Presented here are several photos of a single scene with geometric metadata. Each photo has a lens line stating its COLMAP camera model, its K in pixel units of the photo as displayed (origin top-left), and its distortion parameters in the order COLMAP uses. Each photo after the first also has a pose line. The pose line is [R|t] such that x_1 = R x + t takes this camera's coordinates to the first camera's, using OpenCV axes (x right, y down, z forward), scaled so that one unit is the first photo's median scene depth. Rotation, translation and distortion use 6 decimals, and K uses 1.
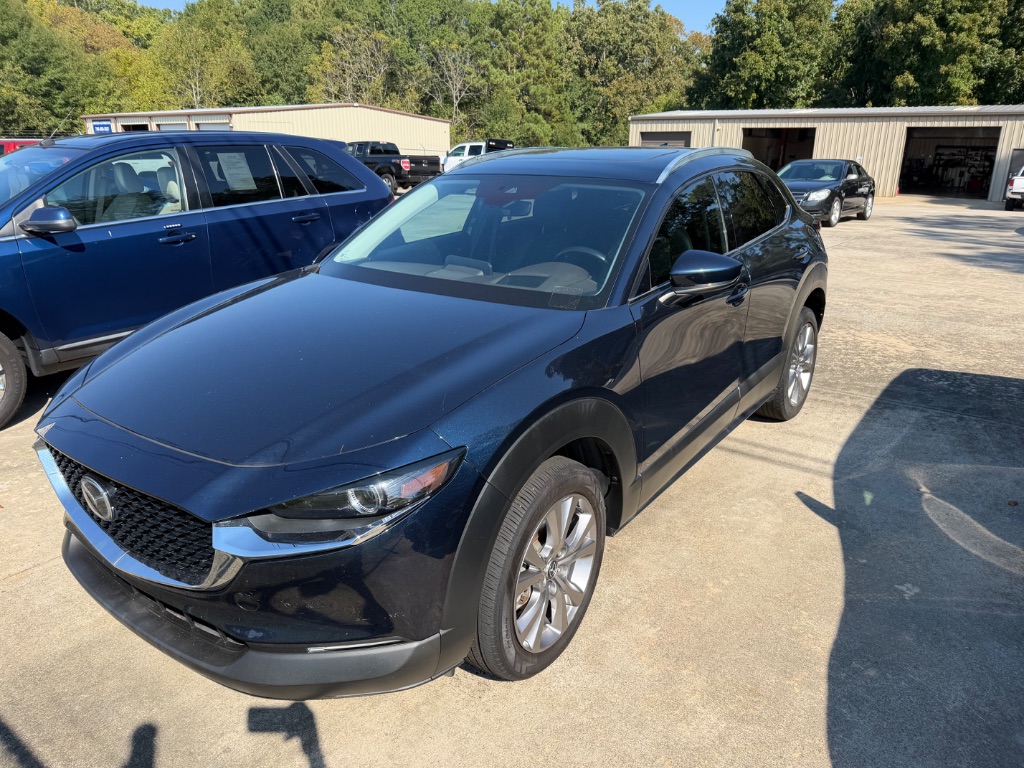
lens RADIAL K [[724.8, 0, 512.0], [0, 724.8, 384.0], [0, 0, 1]] dist [-0.008634, 0.008028]
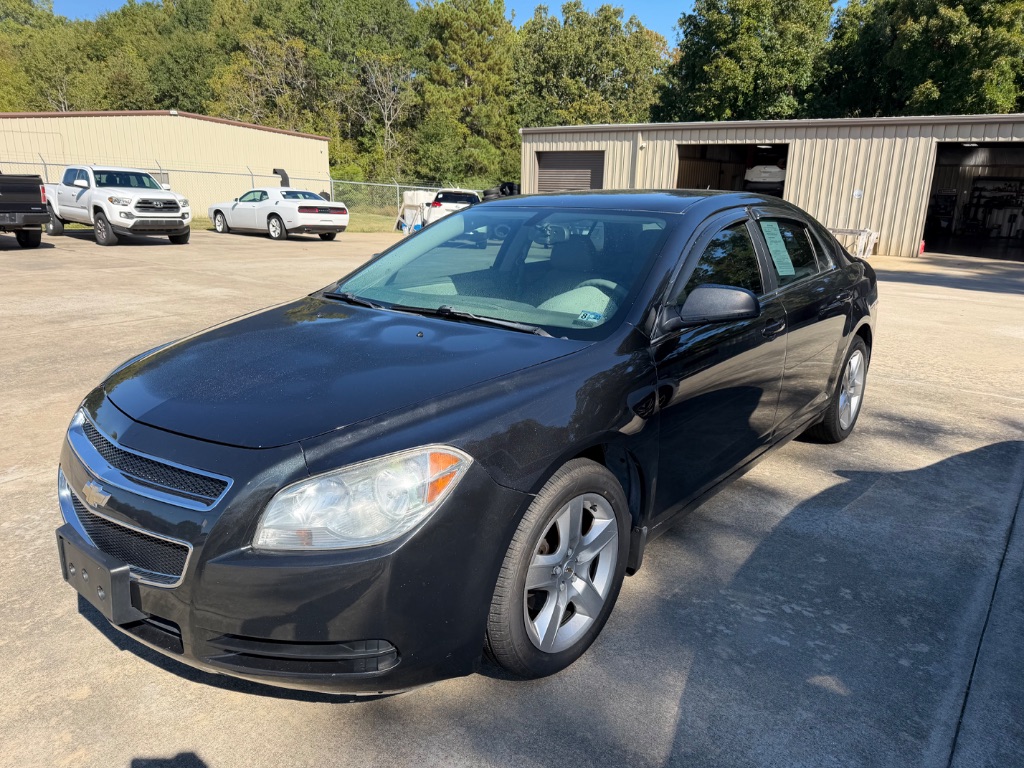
lens RADIAL K [[734.4, 0, 516.1], [0, 734.4, 375.1], [0, 0, 1]] dist [0.005206, -0.012293]
pose [[0.999888, 0.013803, -0.005744, 0.107895], [-0.014105, 0.998312, -0.056346, -0.065381], [0.004957, 0.056421, 0.998395, 0.211951]]
